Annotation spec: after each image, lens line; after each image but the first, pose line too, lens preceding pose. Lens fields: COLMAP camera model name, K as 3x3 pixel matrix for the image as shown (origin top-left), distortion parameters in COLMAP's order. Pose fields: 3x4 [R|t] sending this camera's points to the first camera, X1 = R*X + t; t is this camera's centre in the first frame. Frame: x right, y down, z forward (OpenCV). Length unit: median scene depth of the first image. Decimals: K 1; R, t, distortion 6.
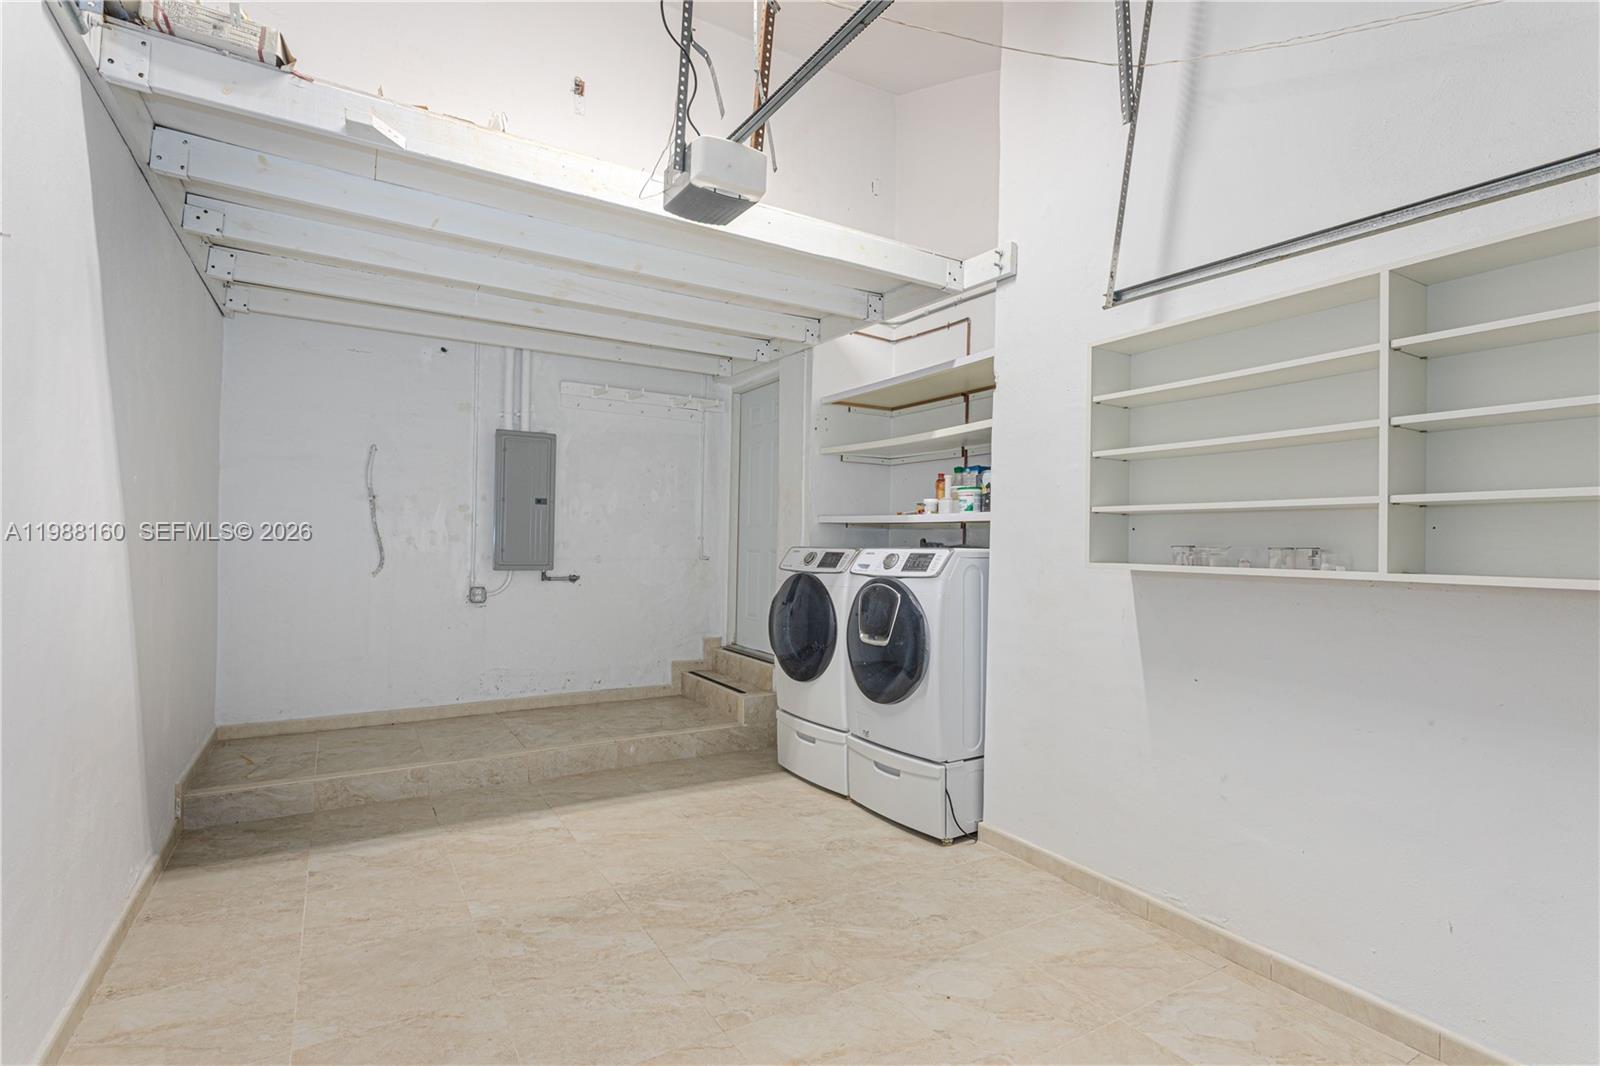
lens RADIAL K [[761.0, 0, 799.2], [0, 761.0, 542.5], [0, 0, 1]] dist [-0.000175, 0.000075]
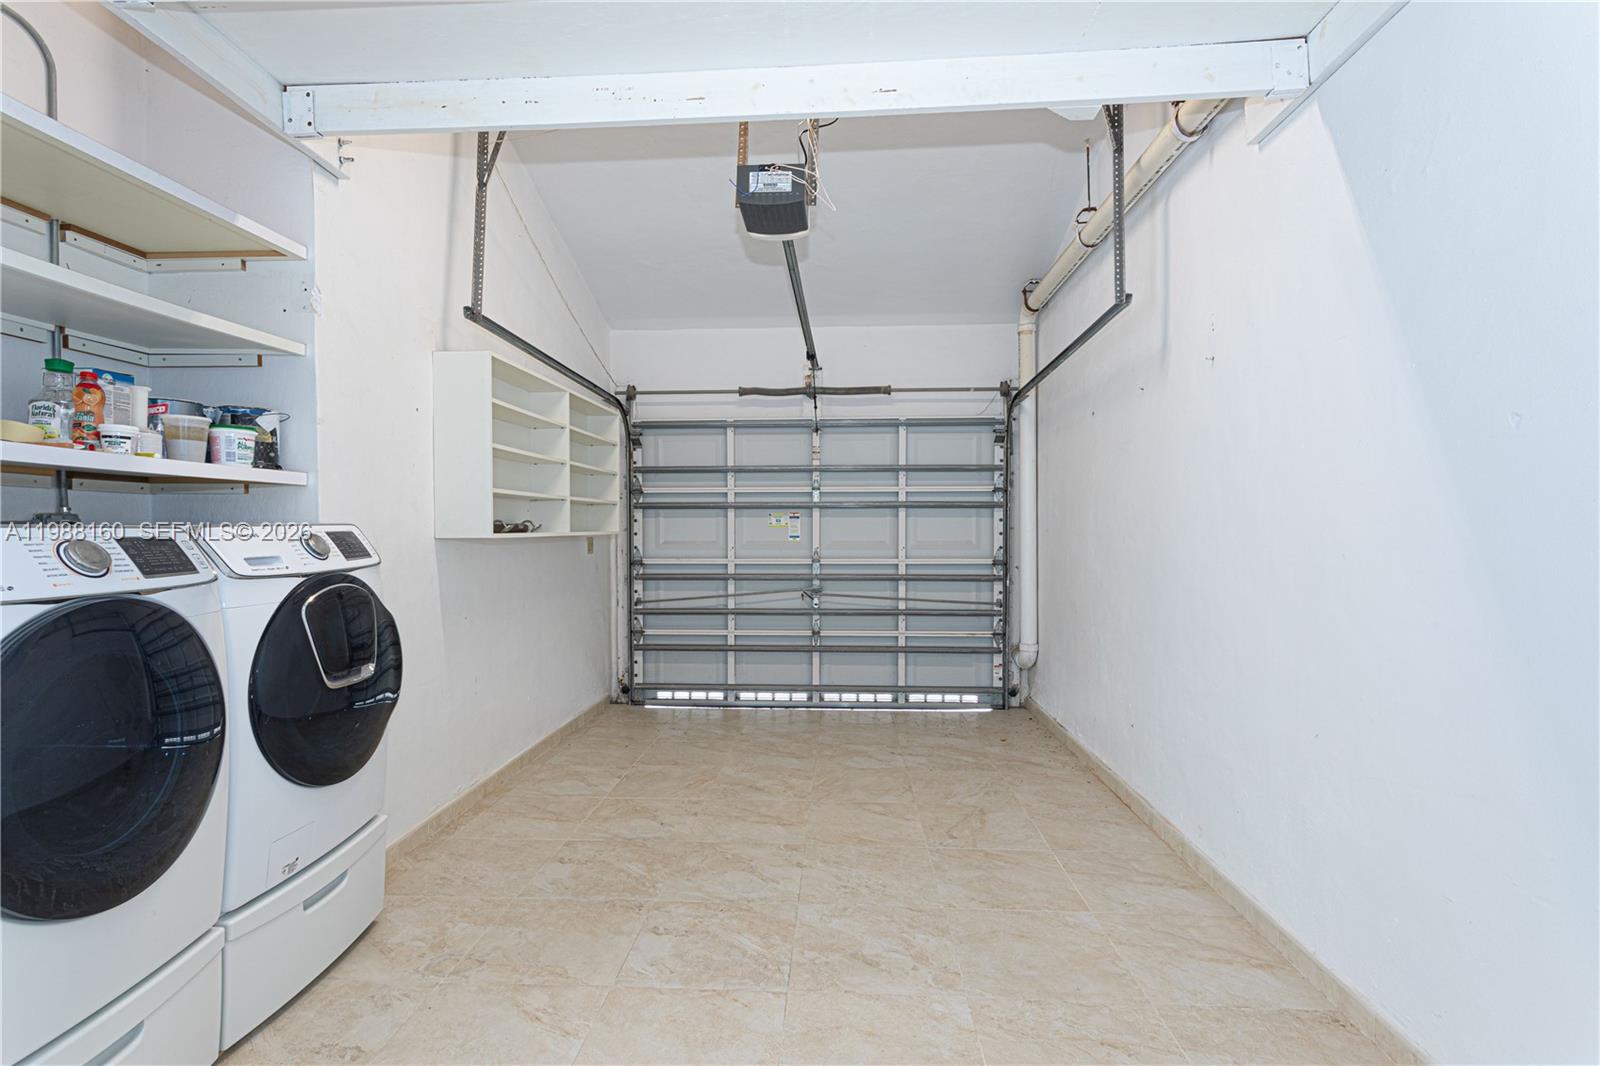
lens RADIAL K [[761.0, 0, 799.2], [0, 761.0, 542.5], [0, 0, 1]] dist [-0.000175, 0.000075]
pose [[-0.824553, -0.026114, 0.565181, -0.564696], [-0.011065, 0.999488, 0.030038, -0.001490], [-0.565676, 0.018514, -0.824420, 1.363196]]
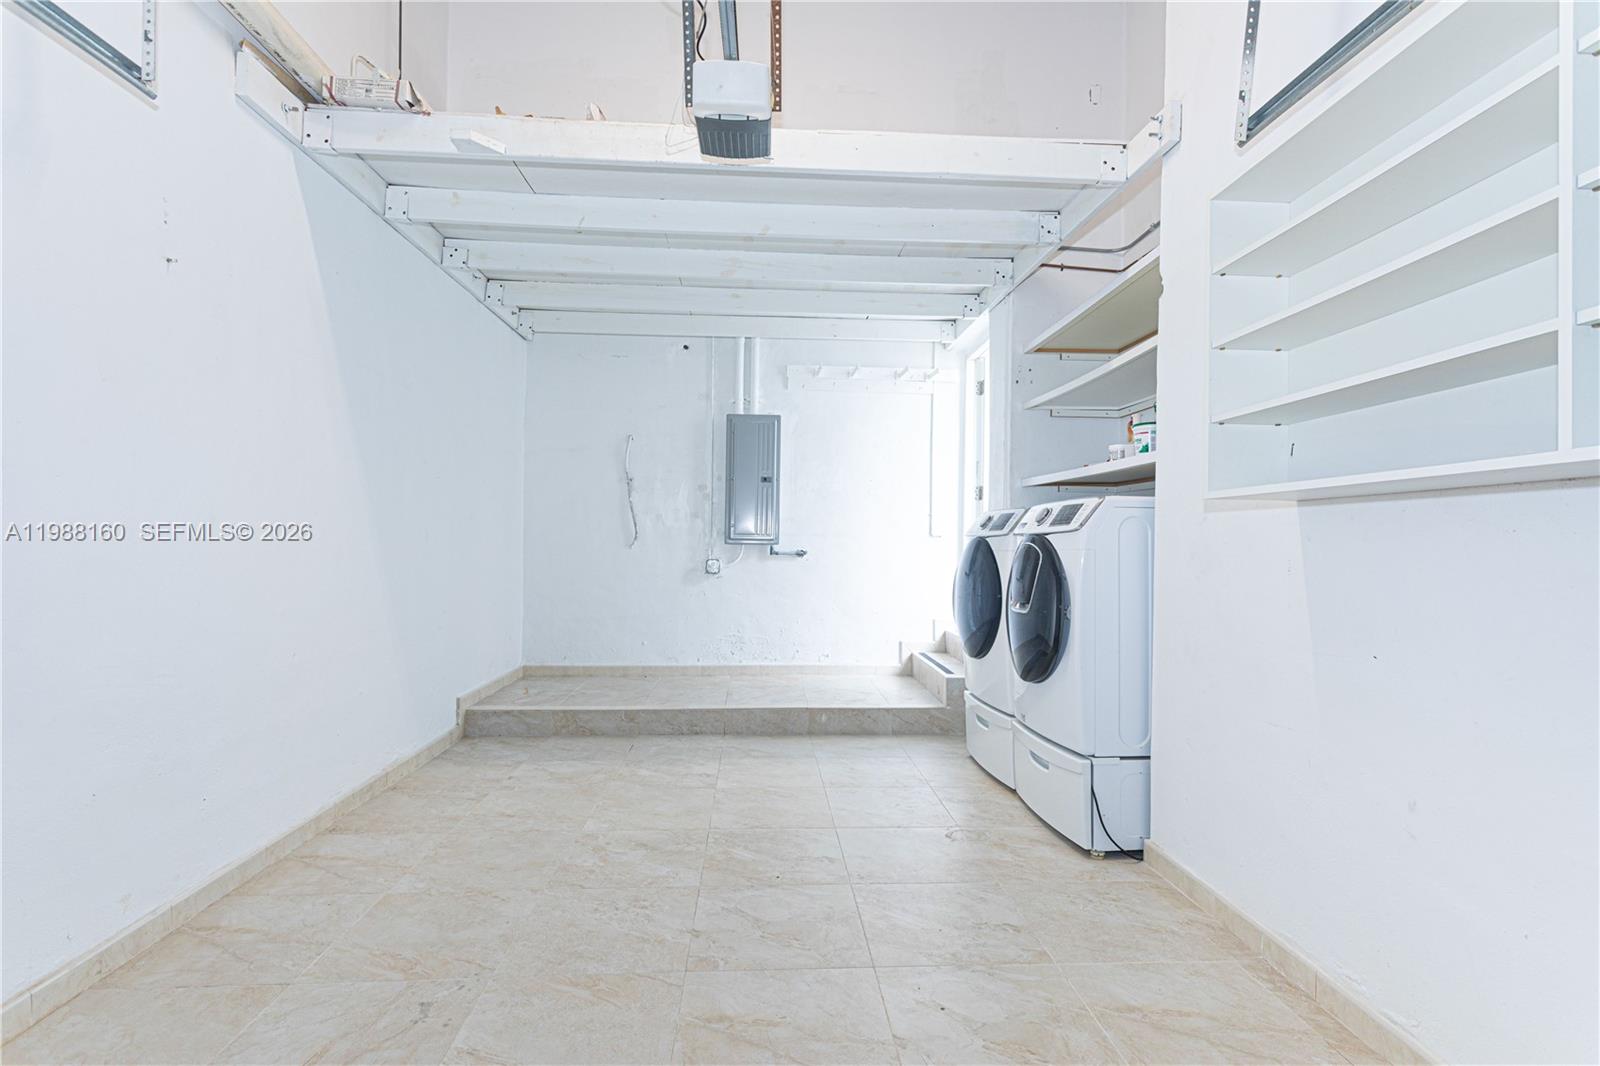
lens RADIAL K [[761.0, 0, 799.2], [0, 761.0, 542.5], [0, 0, 1]] dist [-0.000175, 0.000075]
pose [[0.883305, -0.006503, -0.468755, 0.296041], [0.002919, 0.999961, -0.008371, 0.063722], [0.468791, 0.006026, 0.883289, 0.126277]]
